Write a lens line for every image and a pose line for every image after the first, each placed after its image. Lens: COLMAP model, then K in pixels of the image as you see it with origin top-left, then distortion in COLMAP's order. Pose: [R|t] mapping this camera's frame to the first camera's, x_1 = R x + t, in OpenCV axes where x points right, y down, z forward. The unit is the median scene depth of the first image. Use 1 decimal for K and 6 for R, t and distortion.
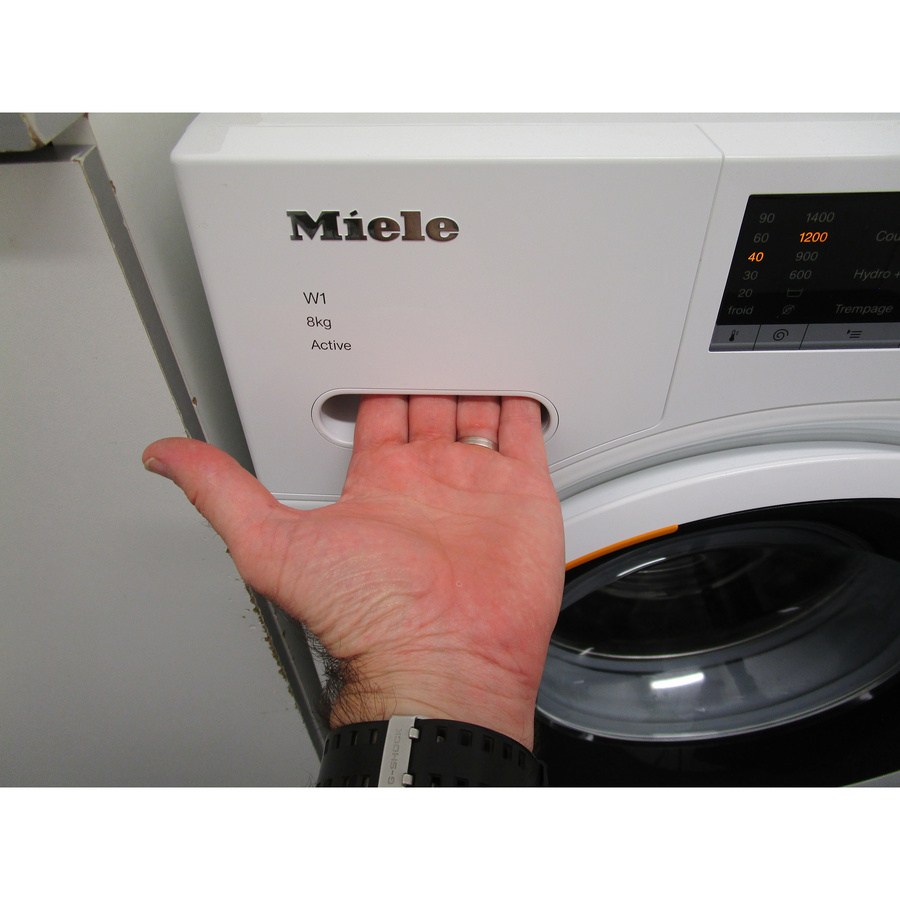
lens RADIAL K [[655.1, 0, 448.2], [0, 655.1, 451.8], [0, 0, 1]] dist [-0.025634, 0.015789]
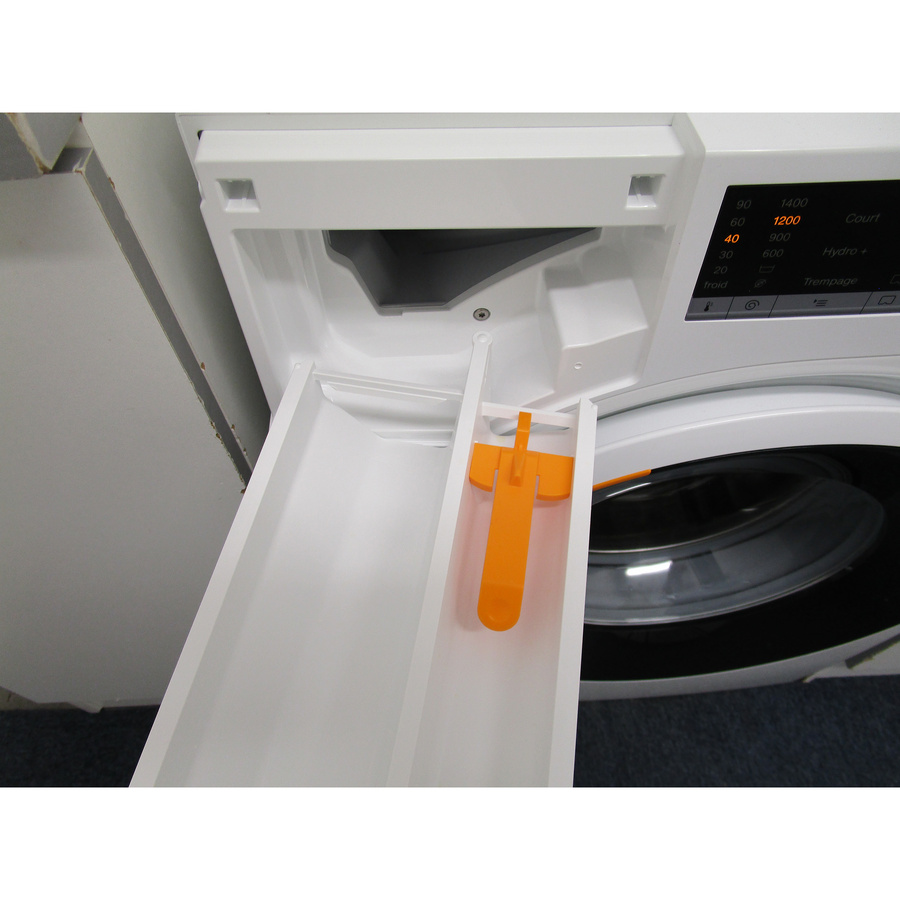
lens RADIAL K [[655.1, 0, 449.4], [0, 655.1, 454.7], [0, 0, 1]] dist [-0.025634, 0.015789]
pose [[0.999566, -0.023215, 0.018124, -0.012470], [0.019041, 0.978856, 0.203662, -0.176226], [-0.022469, -0.203228, 0.978874, -0.092824]]
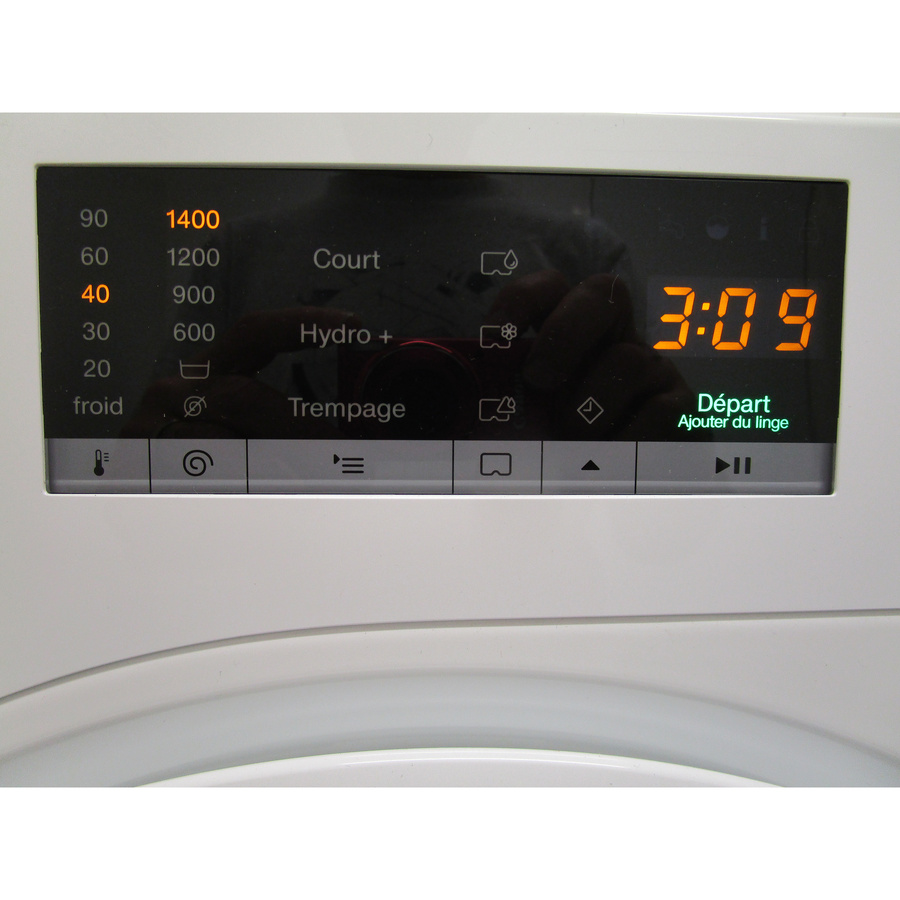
lens RADIAL K [[655.1, 0, 451.5], [0, 655.1, 458.0], [0, 0, 1]] dist [-0.025634, 0.015789]
pose [[0.999204, 0.021892, 0.033340, 0.727898], [0.001347, 0.816905, -0.576771, 0.108304], [-0.039862, 0.576357, 0.816225, 0.623477]]
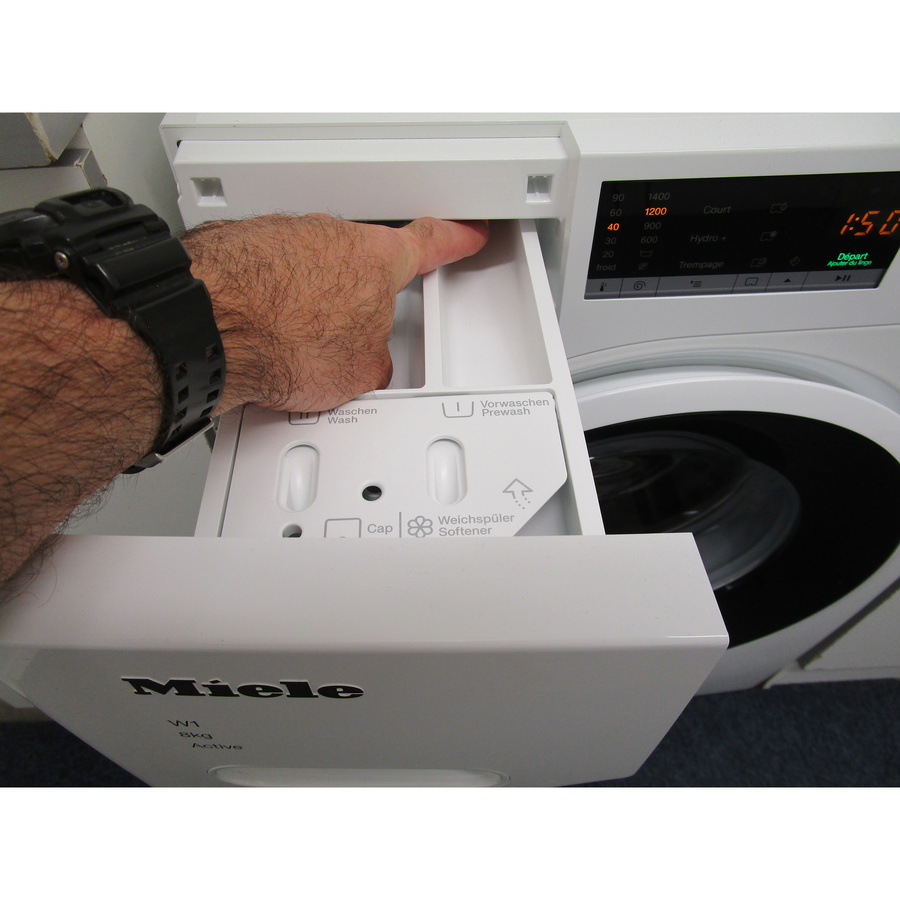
lens RADIAL K [[655.1, 0, 449.3], [0, 655.1, 451.9], [0, 0, 1]] dist [-0.025634, 0.015789]
pose [[0.999102, -0.025705, 0.033689, 0.090229], [0.021343, 0.992054, 0.123990, -0.023184], [-0.036608, -0.123160, 0.991711, -0.320532]]
